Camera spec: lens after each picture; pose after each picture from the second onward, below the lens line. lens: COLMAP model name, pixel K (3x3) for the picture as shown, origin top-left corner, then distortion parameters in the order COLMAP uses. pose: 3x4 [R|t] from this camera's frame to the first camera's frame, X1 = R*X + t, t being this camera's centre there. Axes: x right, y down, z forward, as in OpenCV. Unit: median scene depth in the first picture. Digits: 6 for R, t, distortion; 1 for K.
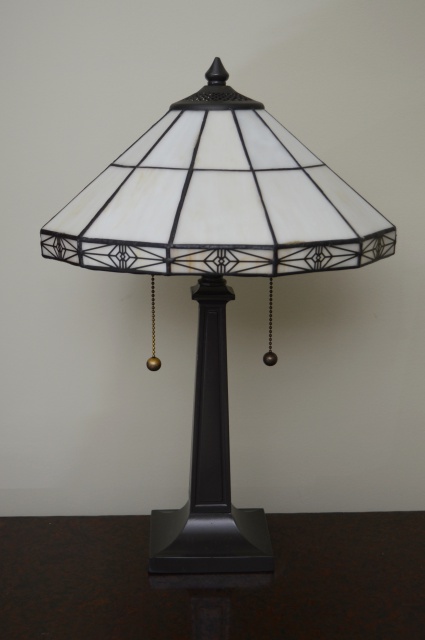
lens RADIAL K [[1103.4, 0, 214.8], [0, 1103.4, 318.9], [0, 0, 1]] dist [-0.015840, 0.000000]
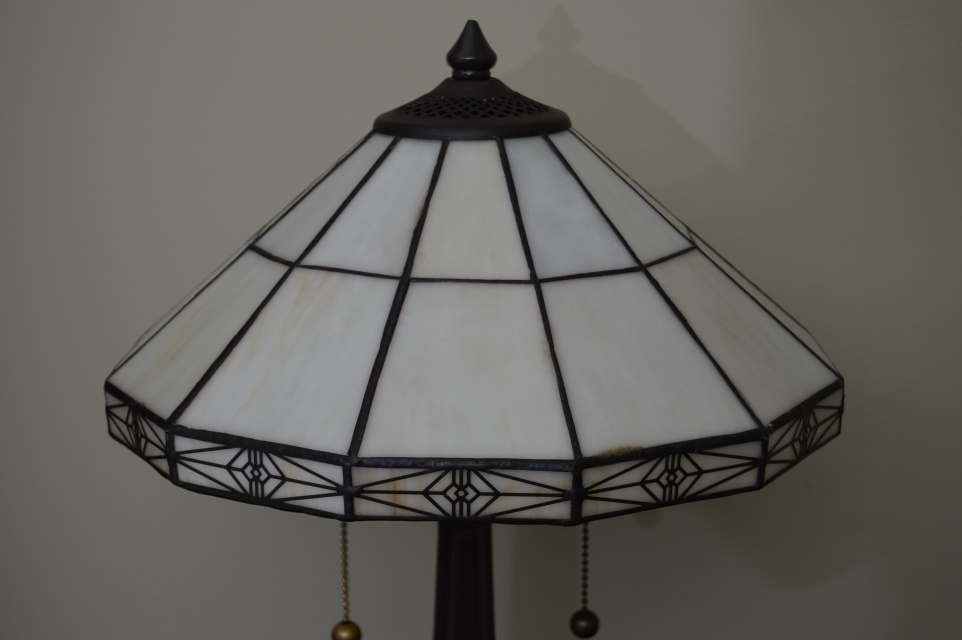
lens RADIAL K [[1850.8, 0, 476.6], [0, 1850.8, 320.3], [0, 0, 1]] dist [0.005572, 0.000000]
pose [[0.998835, 0.006331, -0.047836, 0.047333], [-0.004866, 0.999518, 0.030670, -0.142926], [0.048008, -0.030402, 0.998384, 0.208434]]
